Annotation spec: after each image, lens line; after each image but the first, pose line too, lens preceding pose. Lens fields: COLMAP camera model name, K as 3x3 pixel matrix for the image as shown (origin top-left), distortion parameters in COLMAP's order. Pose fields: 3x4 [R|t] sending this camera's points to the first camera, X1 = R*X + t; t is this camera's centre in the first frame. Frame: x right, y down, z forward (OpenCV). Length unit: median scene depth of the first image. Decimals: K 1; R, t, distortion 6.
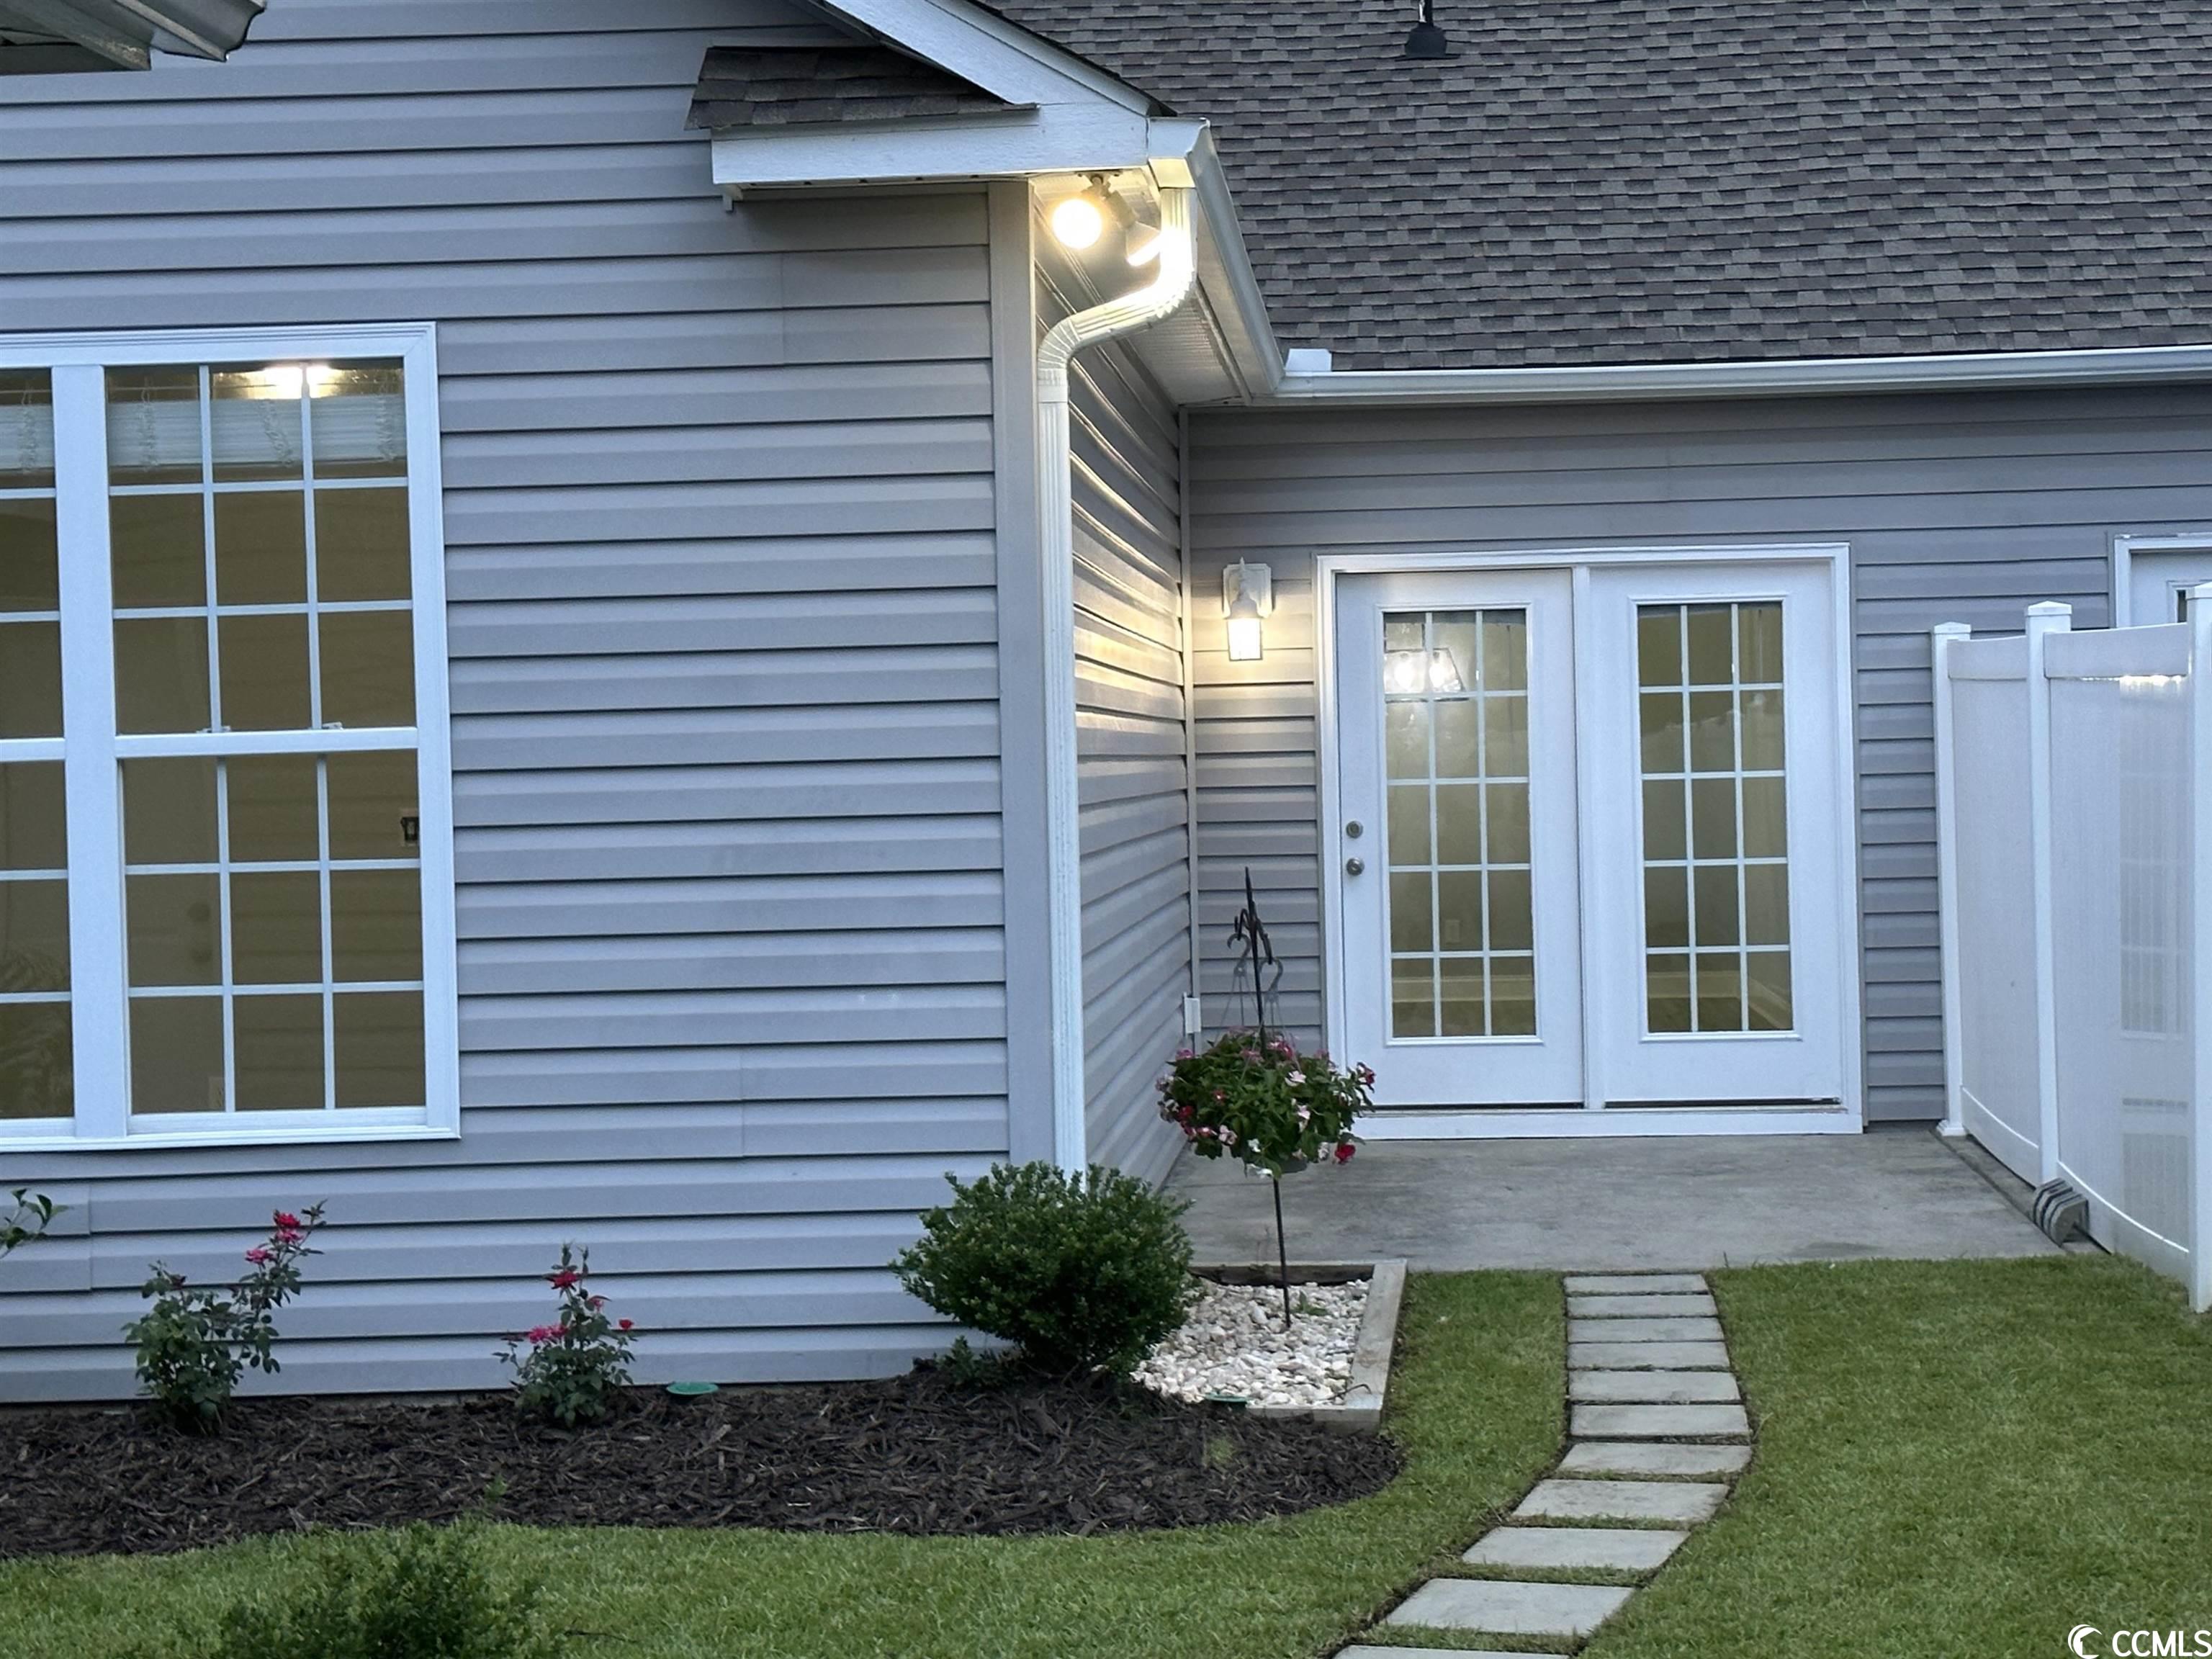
lens RADIAL K [[4336.3, 0, 1101.8], [0, 4336.3, 797.3], [0, 0, 1]] dist [0.148642, 0.000000]
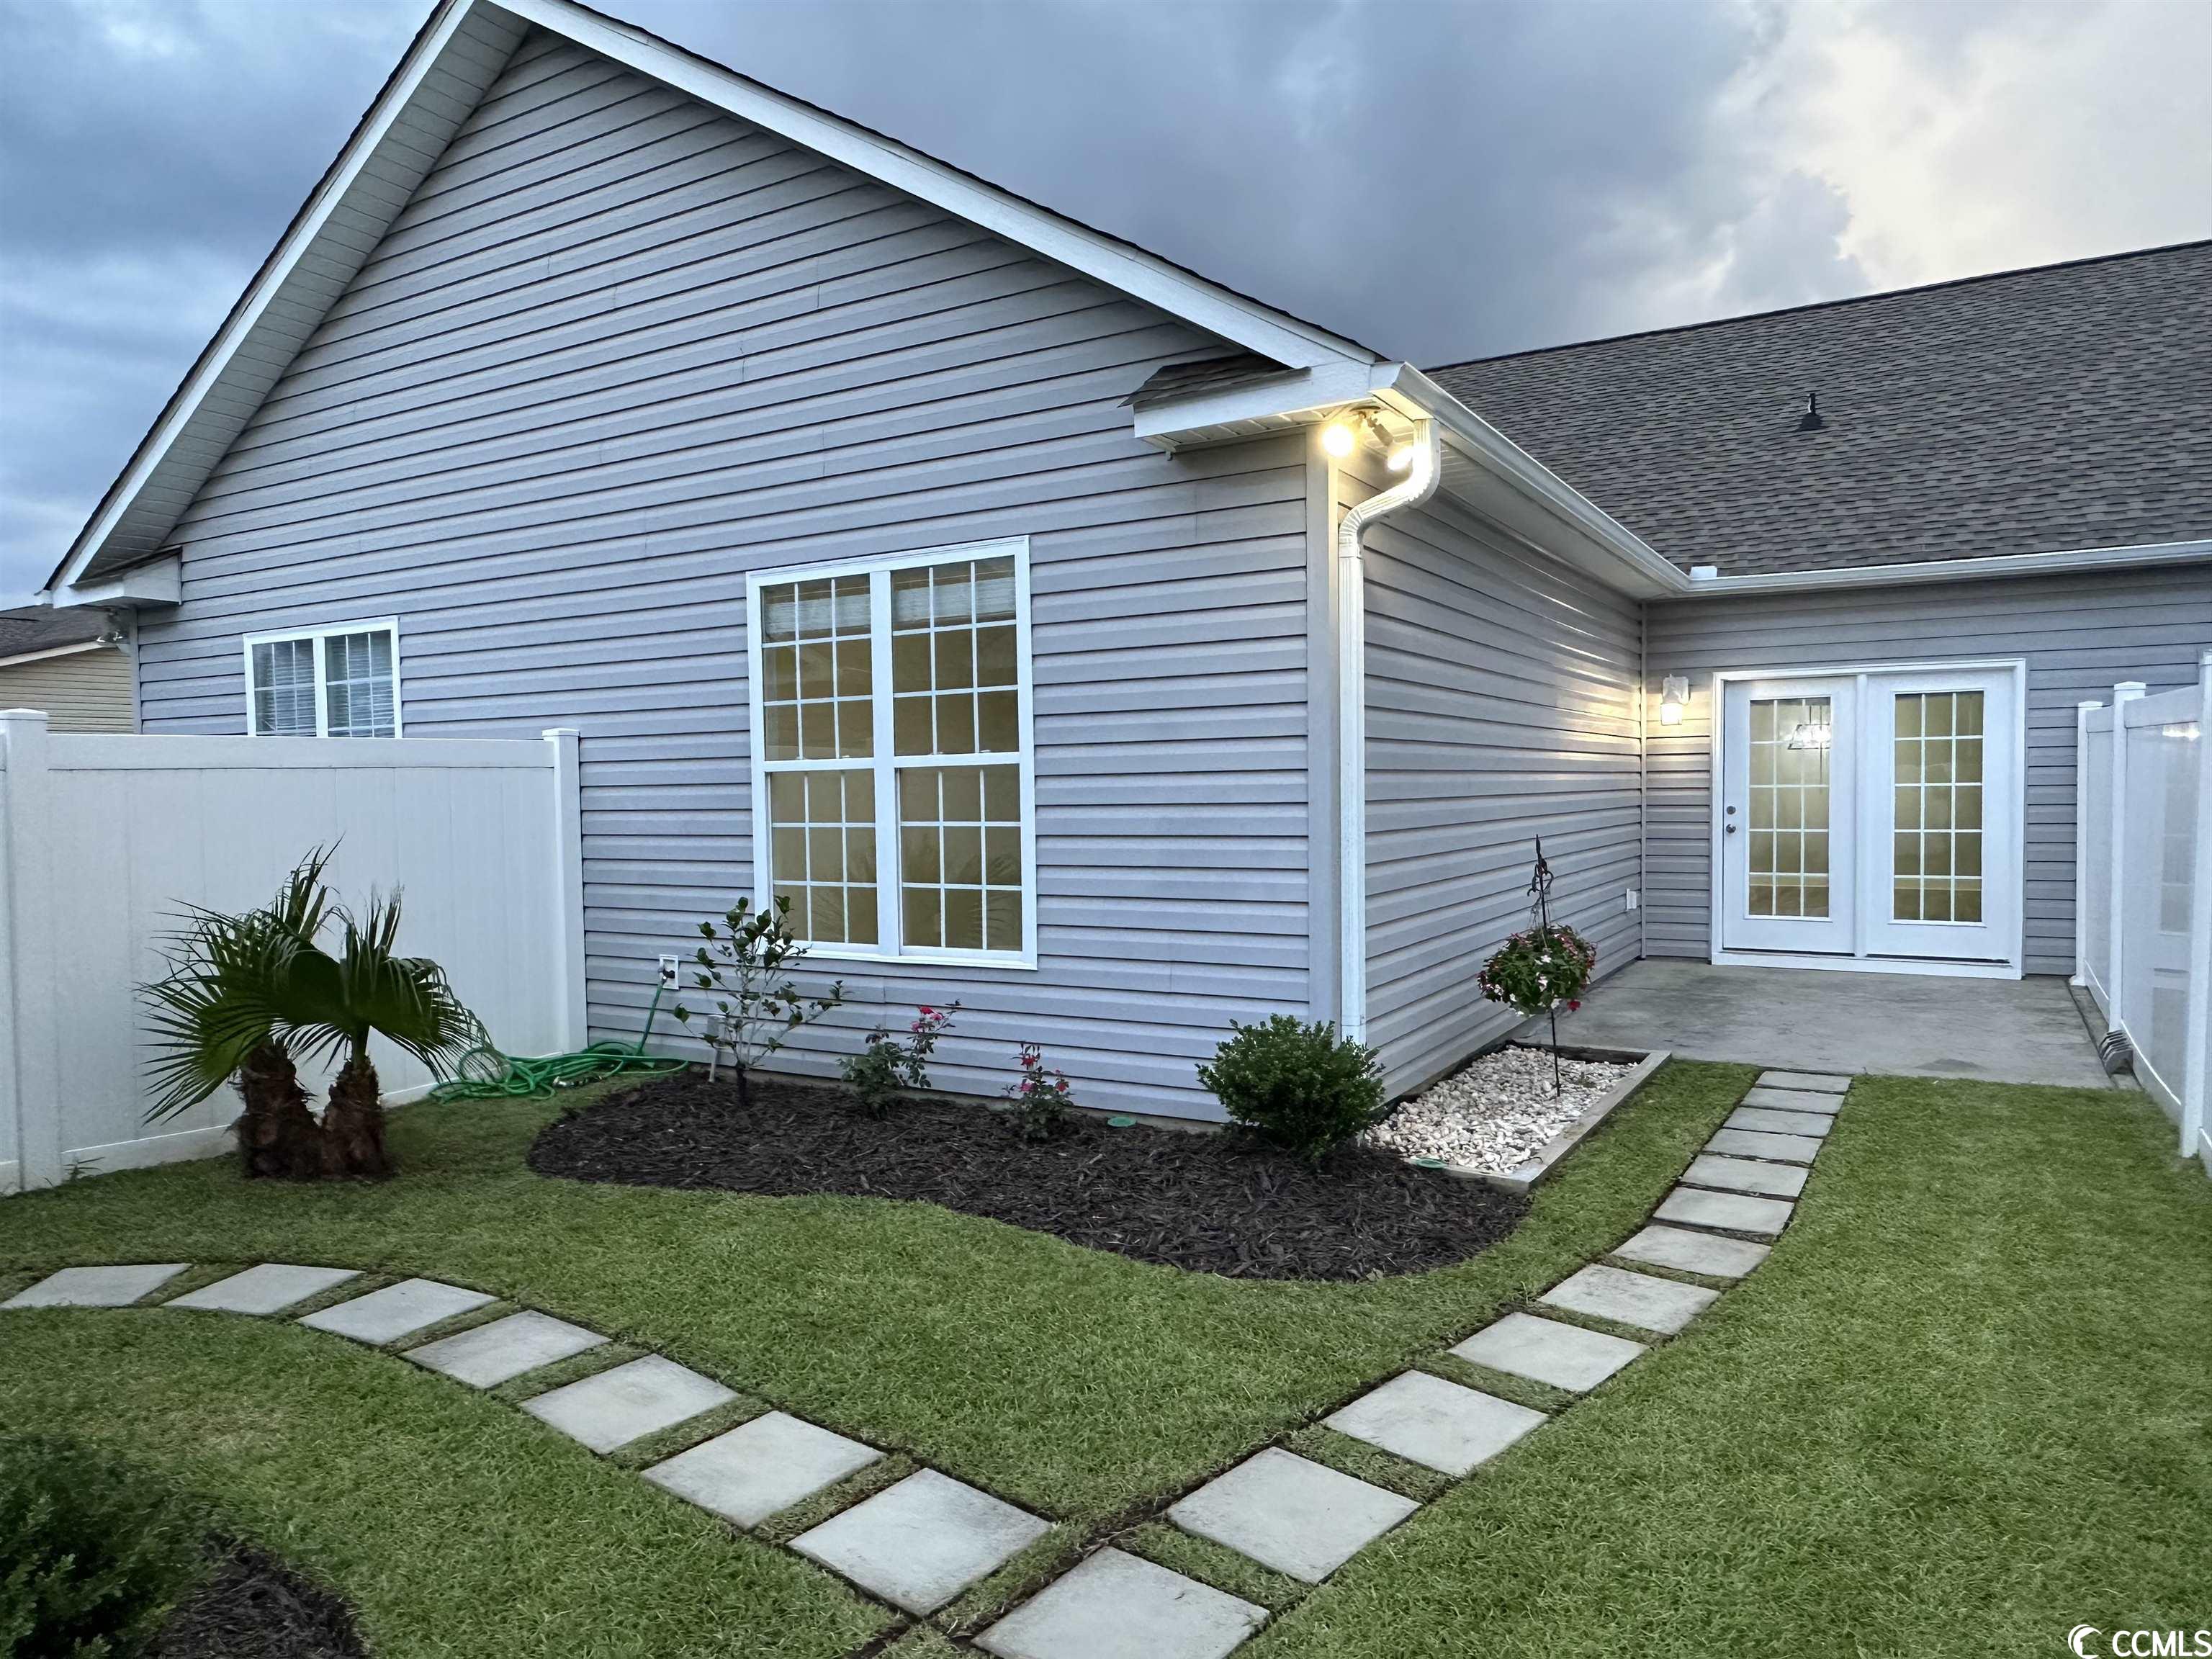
lens RADIAL K [[1404.9, 0, 1111.0], [0, 1404.9, 847.1], [0, 0, 1]] dist [0.001497, -0.003808]
pose [[0.891928, 0.030466, -0.451150, 0.097582], [-0.010741, 0.998874, 0.046218, -0.002217], [0.452049, -0.036377, 0.891251, 0.298780]]
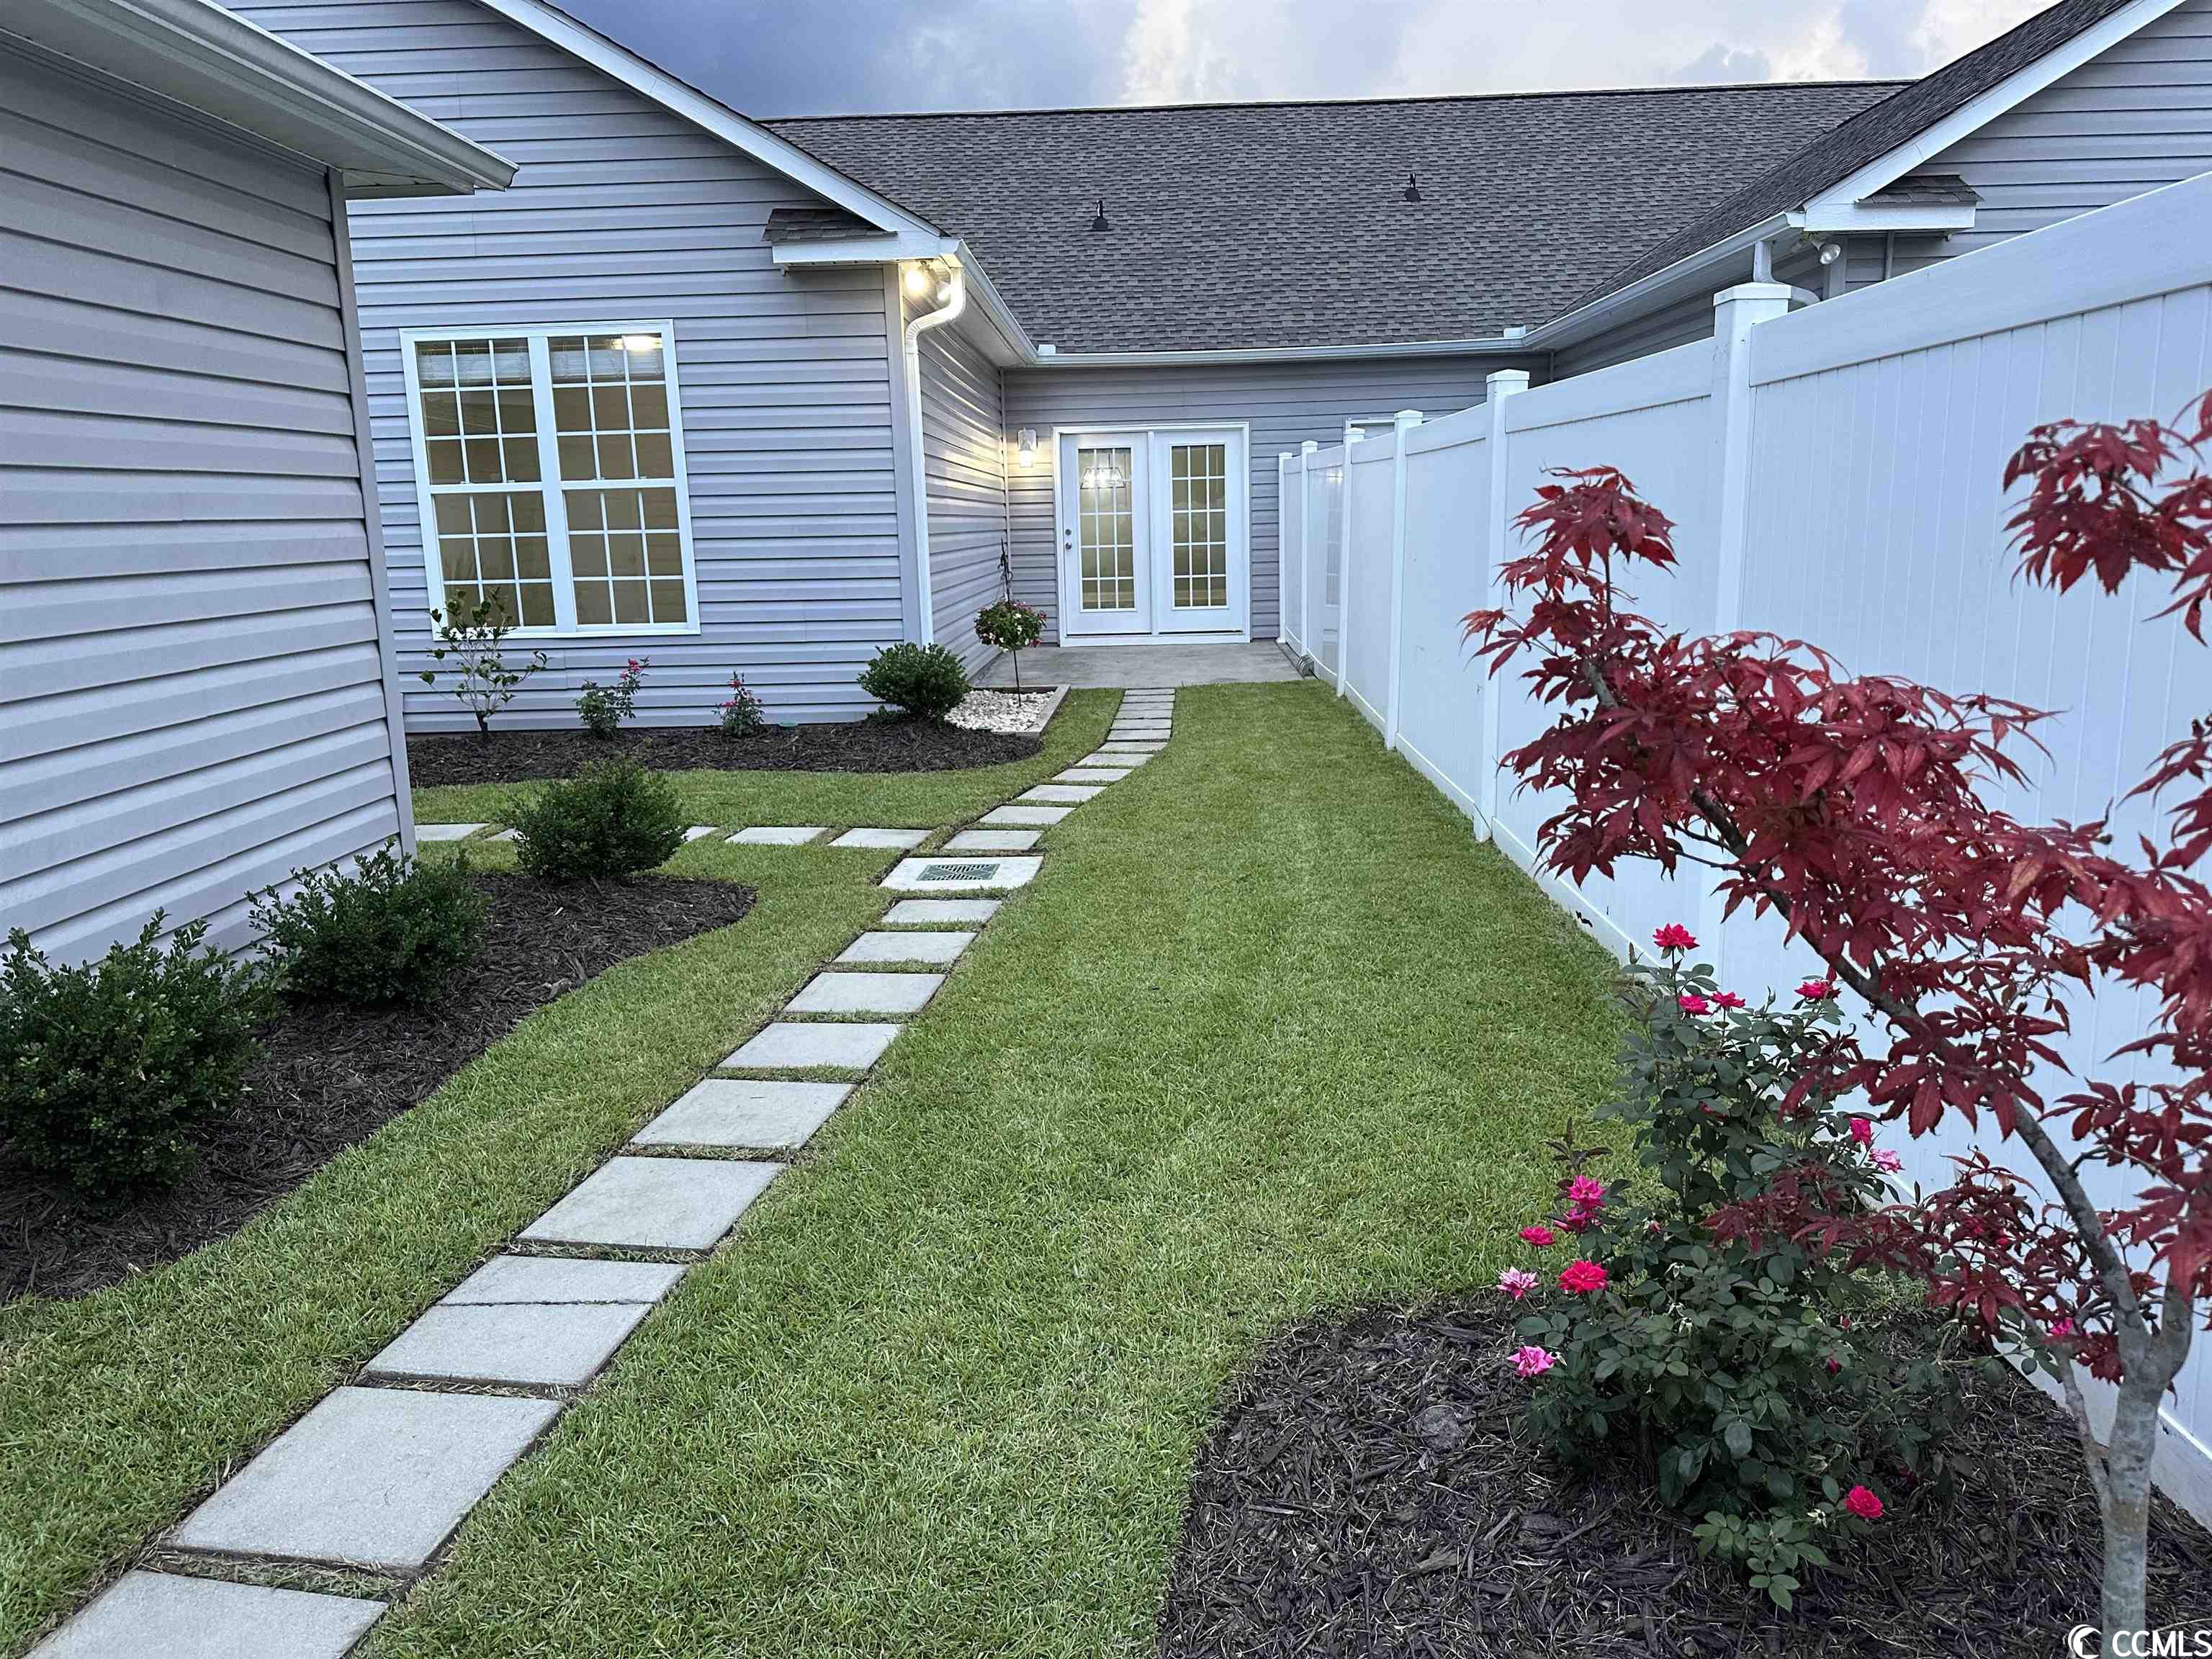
lens RADIAL K [[1572.5, 0, 1114.2], [0, 1572.5, 838.3], [0, 0, 1]] dist [0.078197, -0.099990]
pose [[0.998938, -0.010481, 0.044875, 0.041463], [0.001924, 0.982430, 0.186621, 0.012302], [-0.046042, -0.186336, 0.981407, -0.004124]]
